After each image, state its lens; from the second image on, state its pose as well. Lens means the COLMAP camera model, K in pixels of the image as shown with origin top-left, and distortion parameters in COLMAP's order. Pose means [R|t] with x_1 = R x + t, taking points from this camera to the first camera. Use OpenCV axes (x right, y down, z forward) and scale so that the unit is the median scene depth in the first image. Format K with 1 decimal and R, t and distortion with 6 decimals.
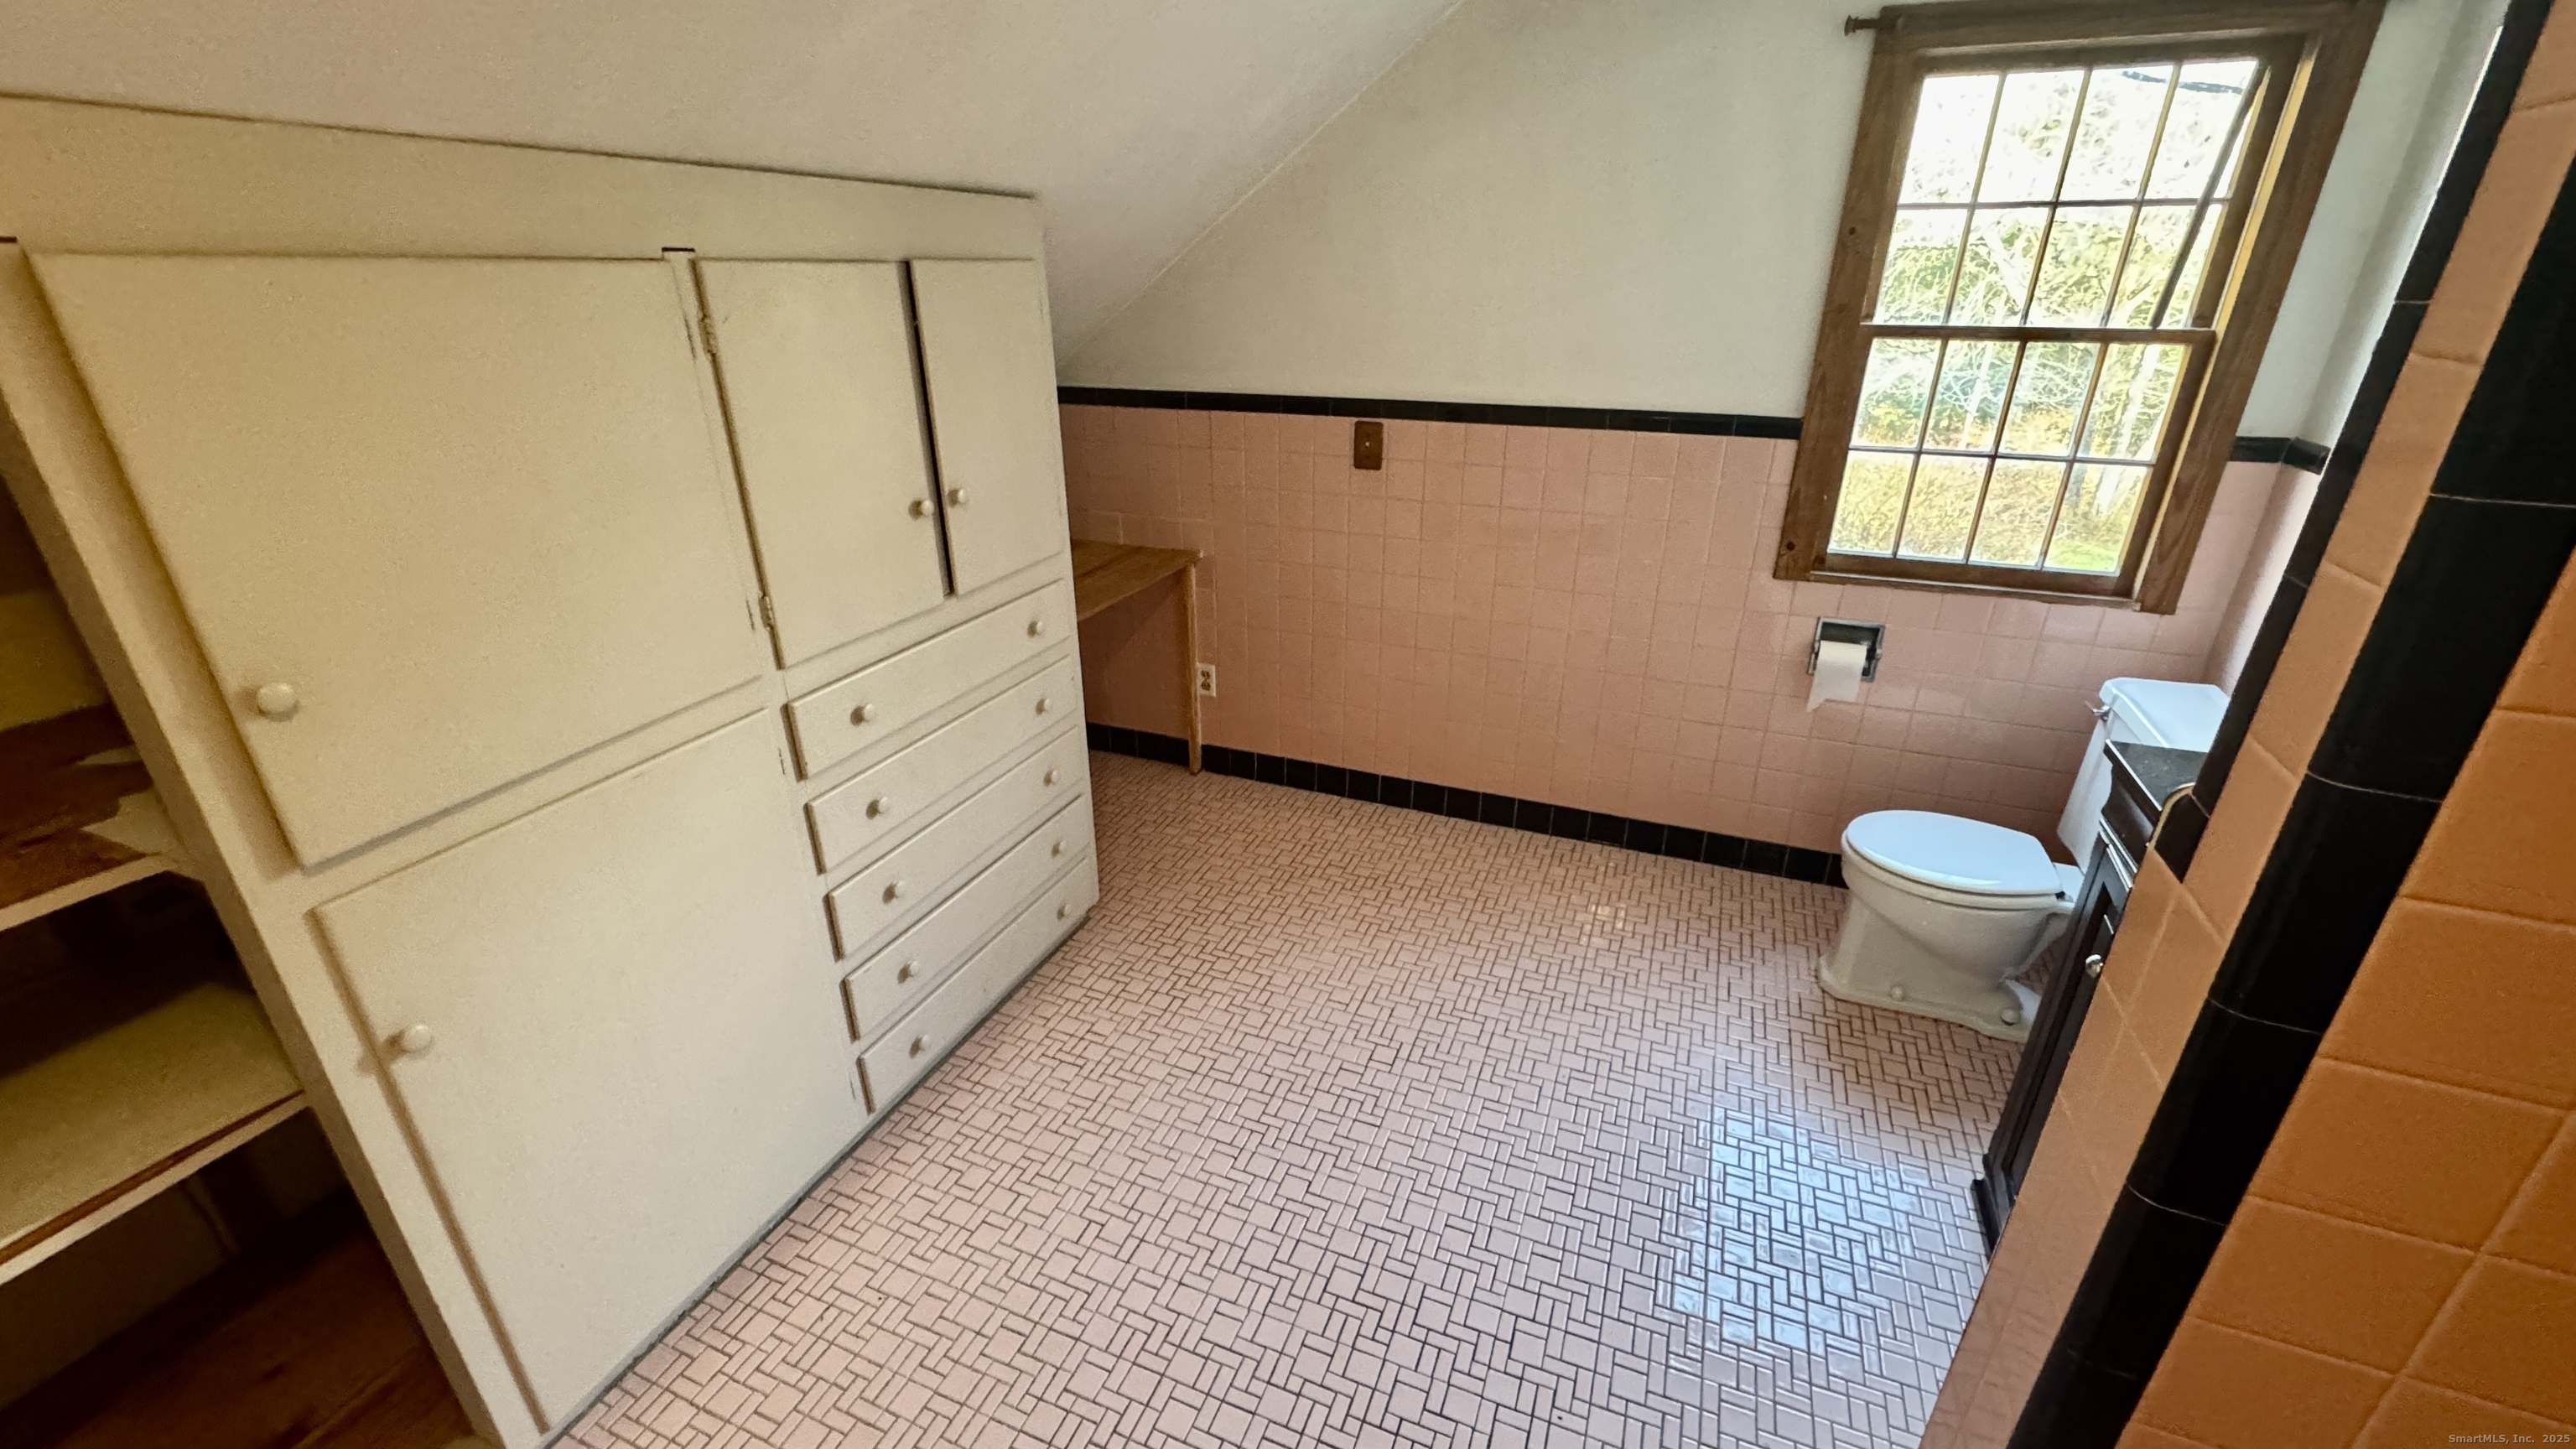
lens RADIAL K [[1018.0, 0, 1290.8], [0, 1018.0, 726.8], [0, 0, 1]] dist [-0.012453, -0.000085]
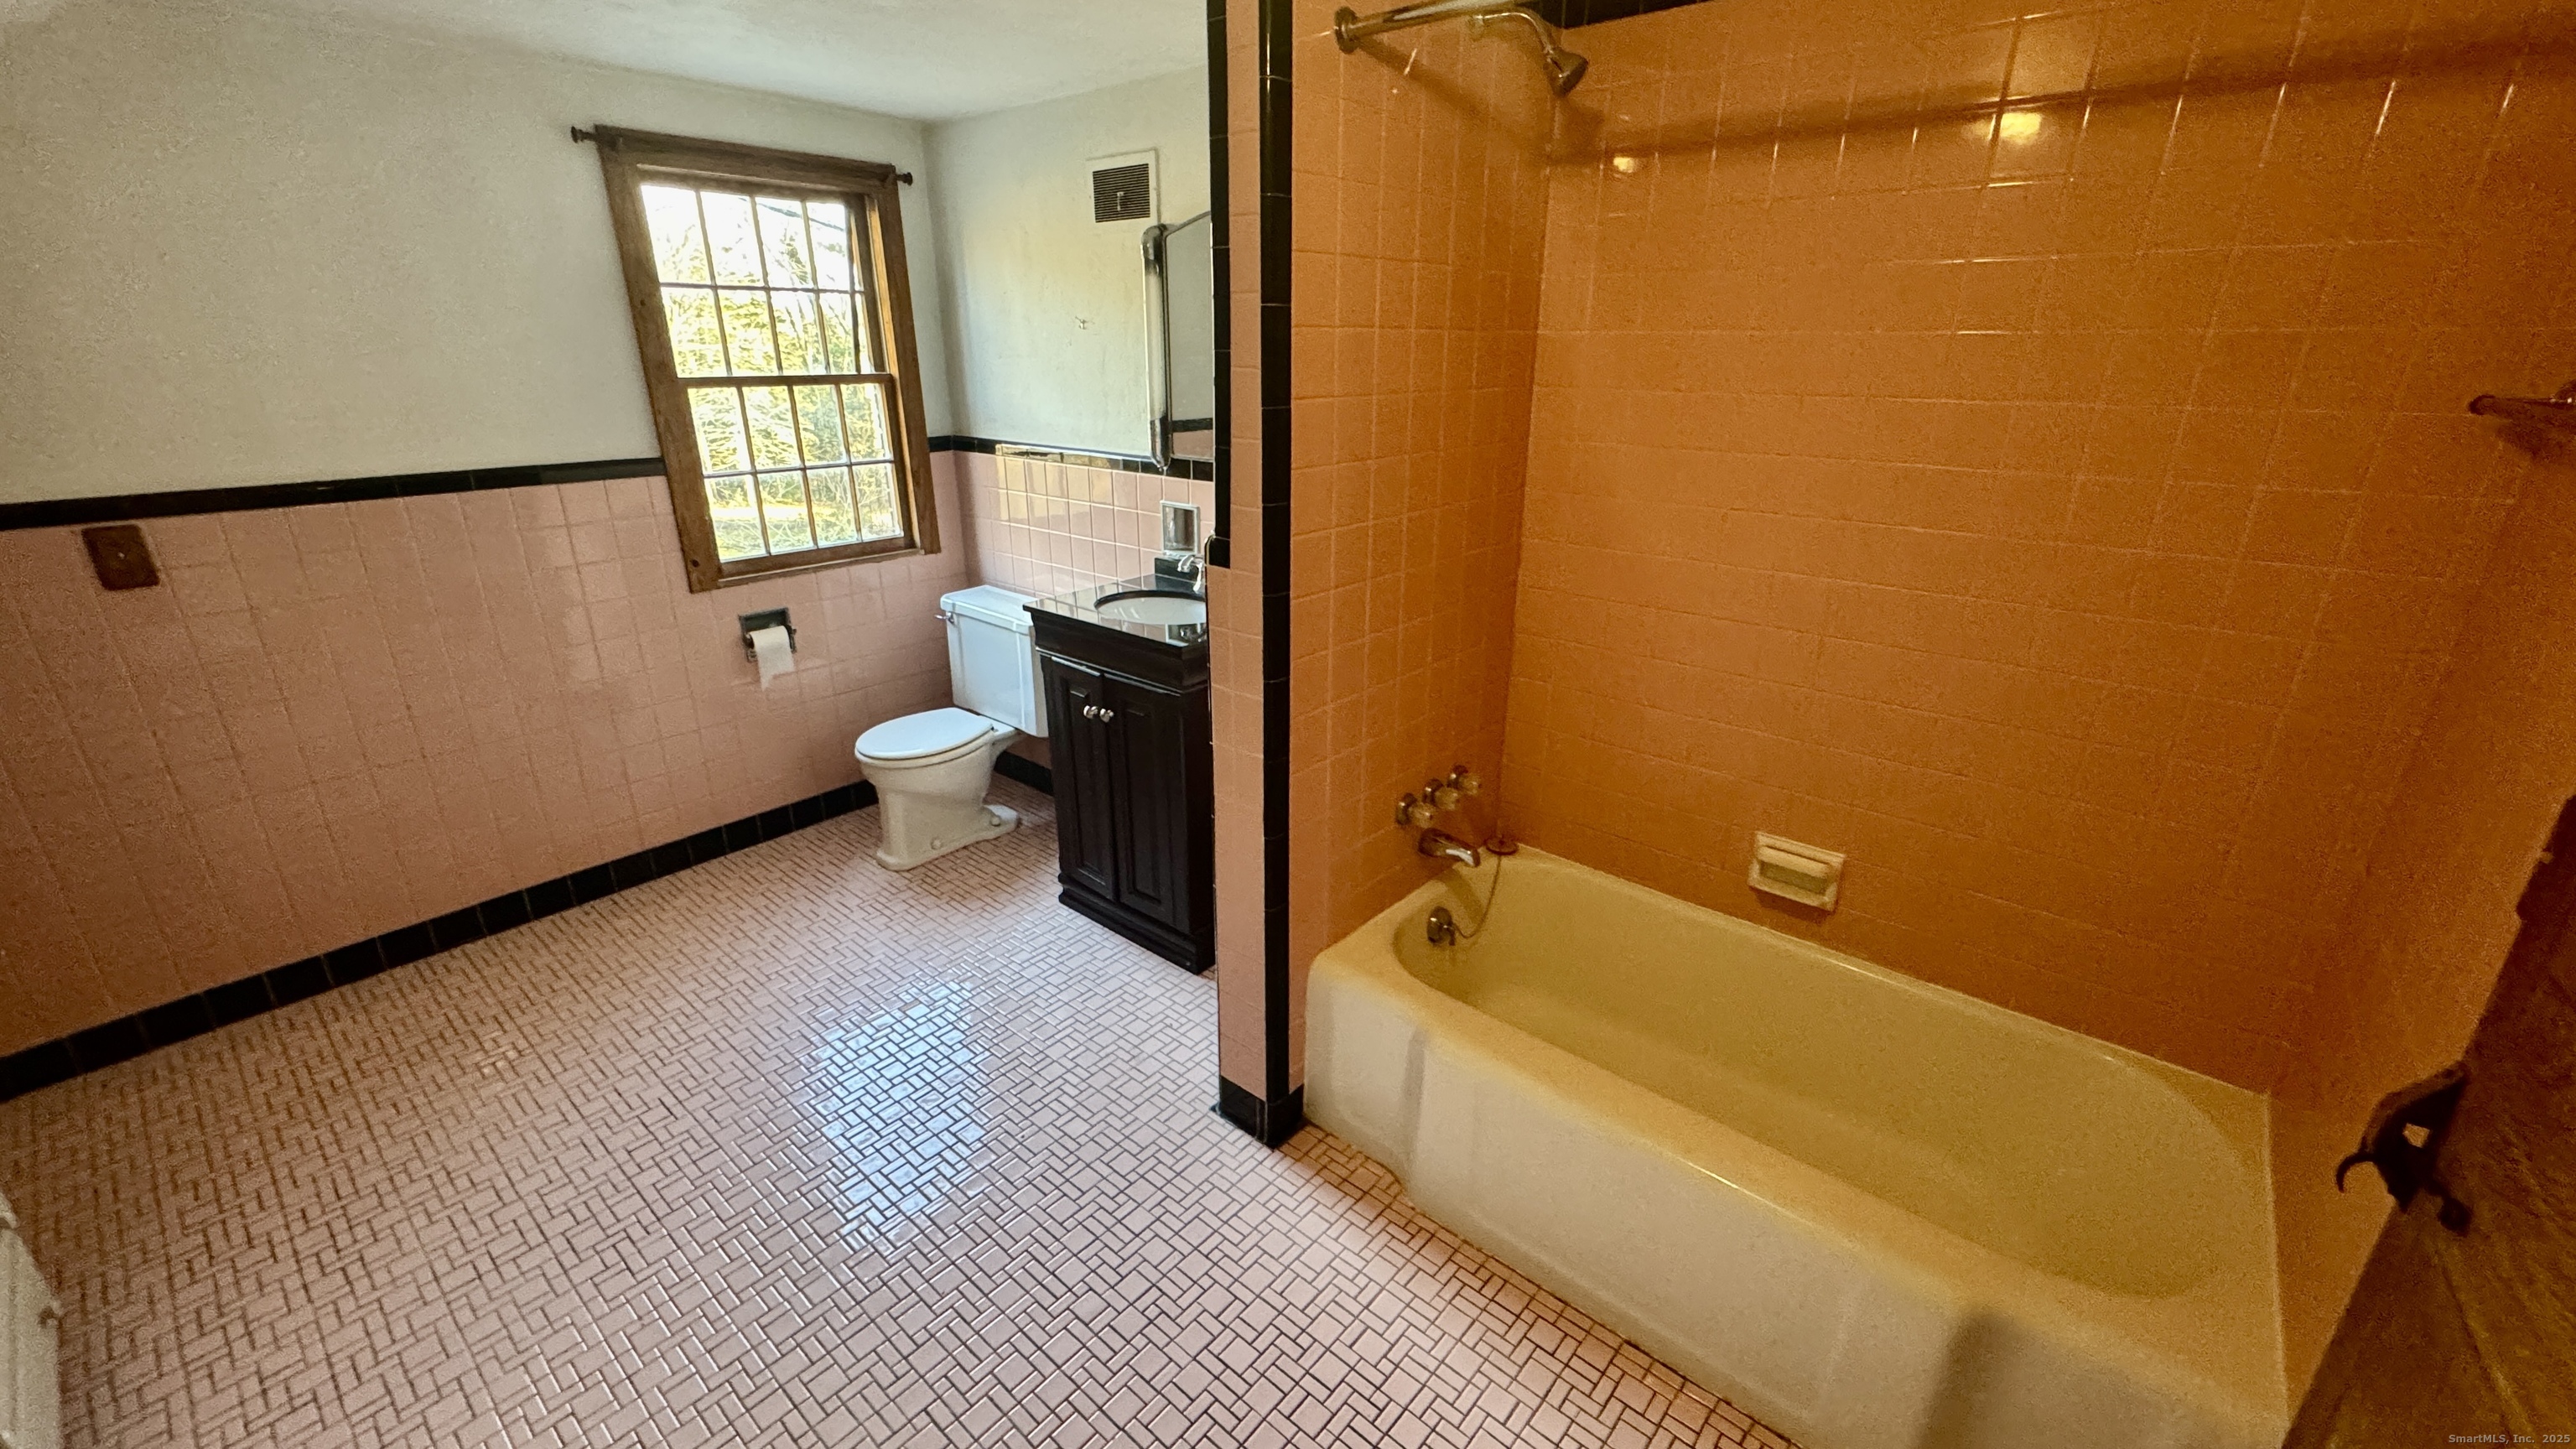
lens RADIAL K [[1018.0, 0, 1286.0], [0, 1018.0, 722.0], [0, 0, 1]] dist [-0.012453, -0.000085]
pose [[0.313878, -0.326154, 0.891686, -0.411068], [0.377902, 0.904468, 0.197806, 0.015570], [-0.871017, 0.274883, 0.407147, -0.026388]]
